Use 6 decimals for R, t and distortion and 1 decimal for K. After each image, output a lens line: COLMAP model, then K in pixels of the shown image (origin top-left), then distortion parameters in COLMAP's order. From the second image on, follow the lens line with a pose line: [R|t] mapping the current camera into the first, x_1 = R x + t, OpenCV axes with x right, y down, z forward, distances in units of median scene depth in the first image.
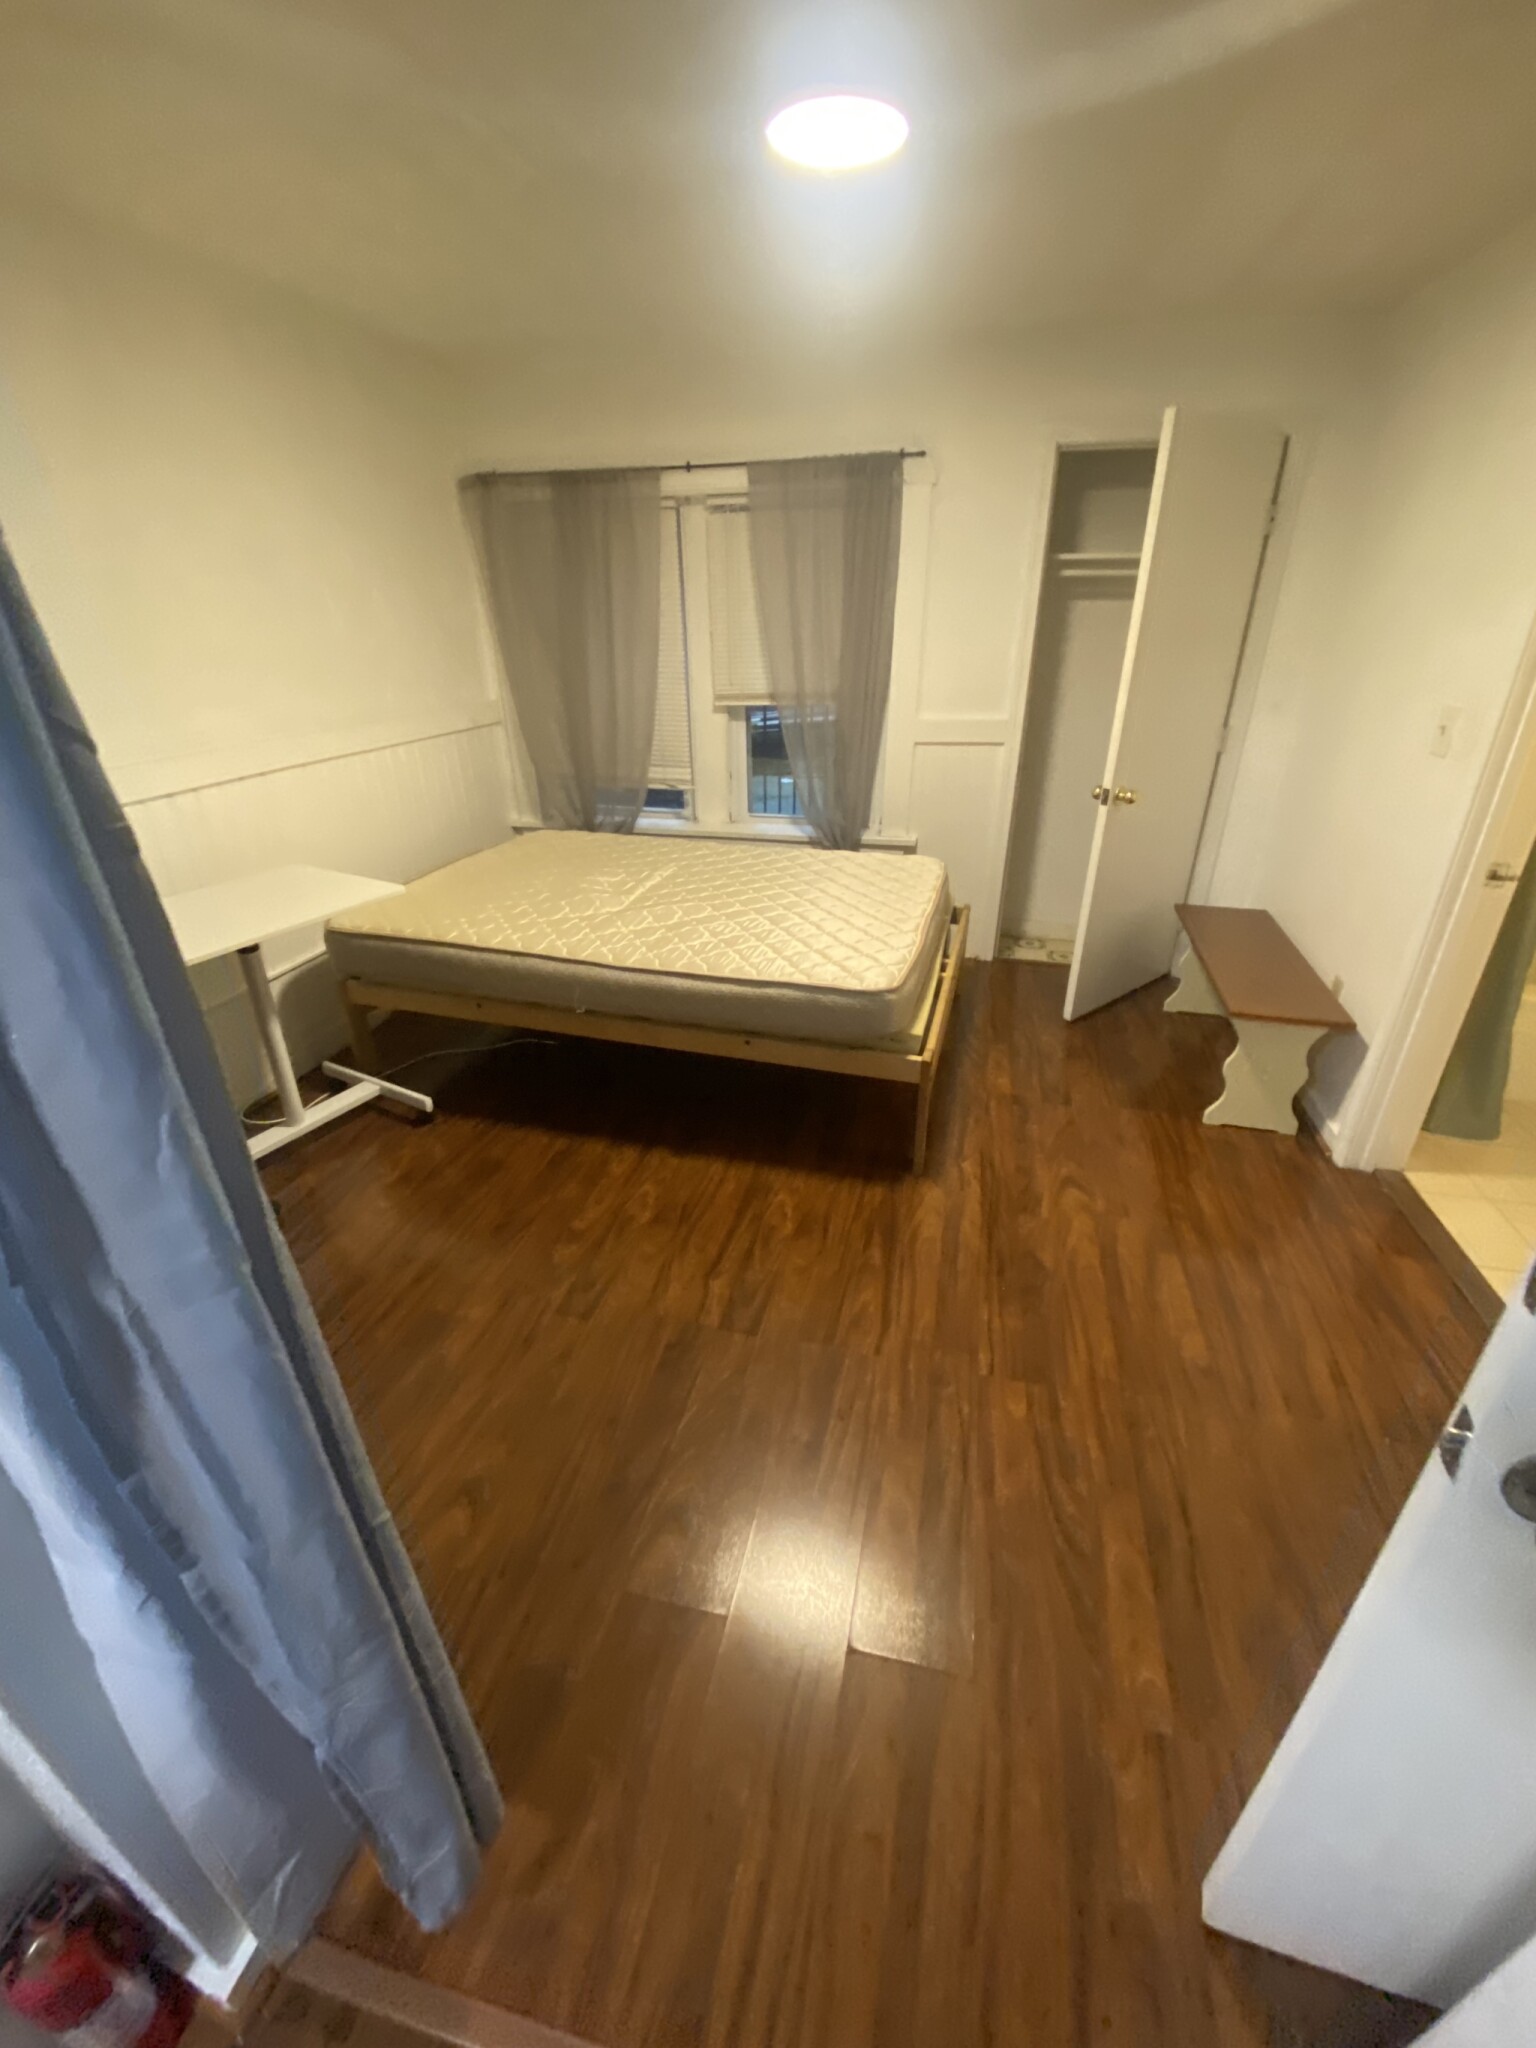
lens RADIAL K [[829.5, 0, 773.1], [0, 829.5, 1016.1], [0, 0, 1]] dist [0.034753, -0.031668]
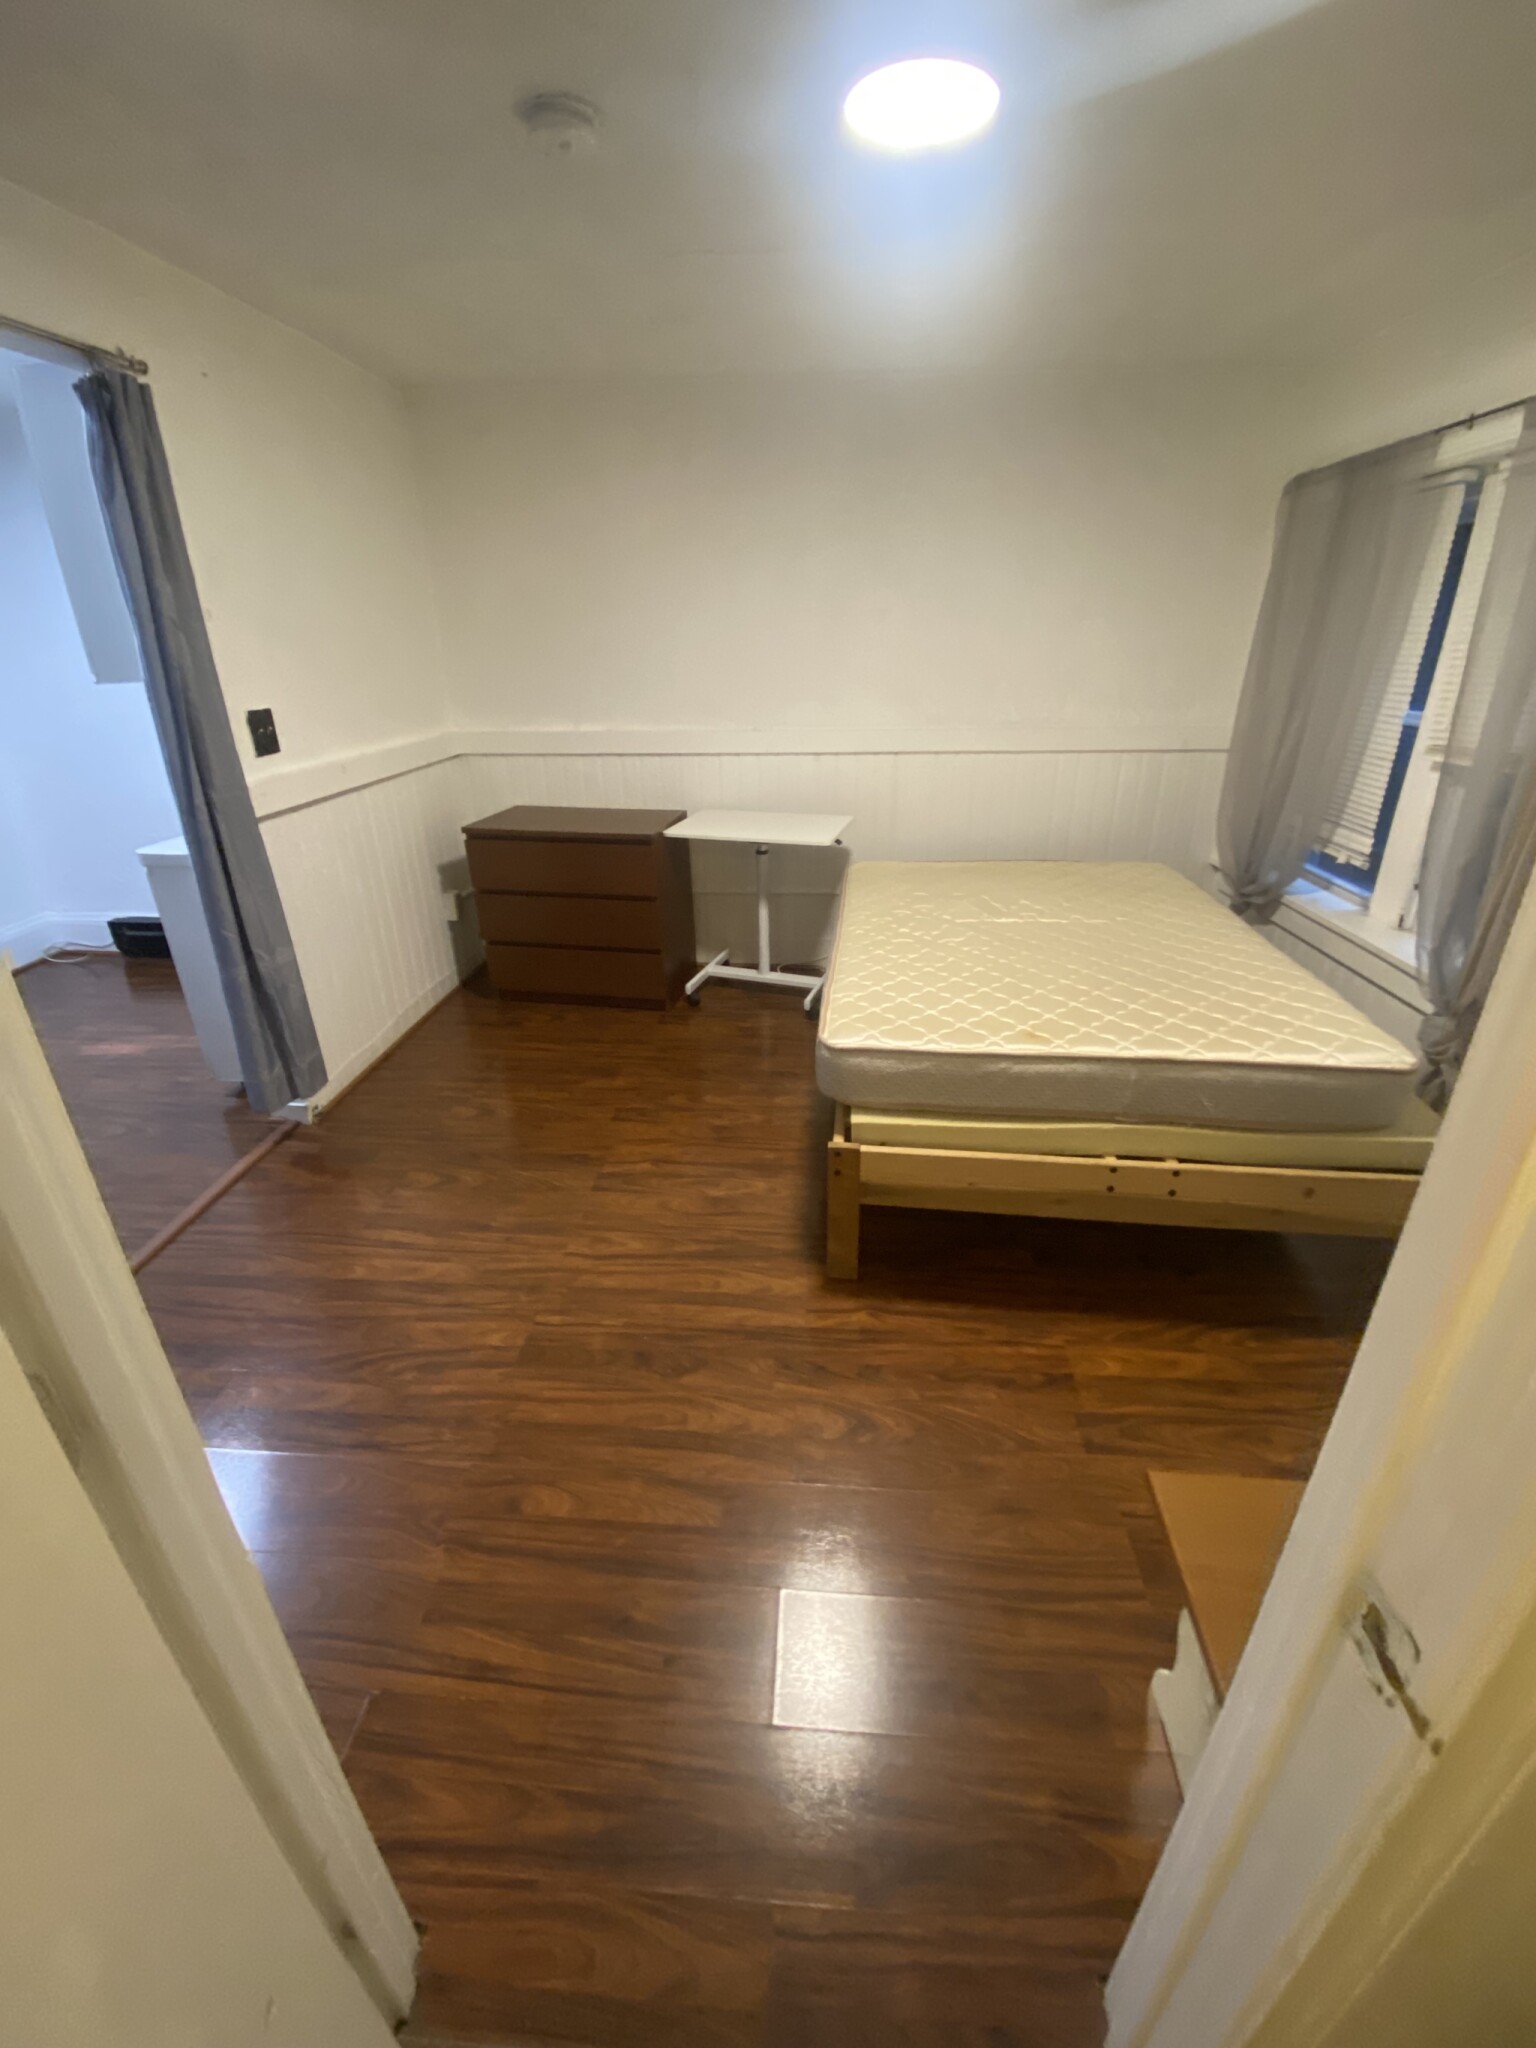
lens RADIAL K [[829.5, 0, 773.1], [0, 829.5, 1016.1], [0, 0, 1]] dist [0.034753, -0.031668]
pose [[0.171510, 0.409553, -0.896019, 0.930958], [-0.425297, 0.851163, 0.307642, -0.312074], [0.888654, 0.328311, 0.320165, 0.660880]]
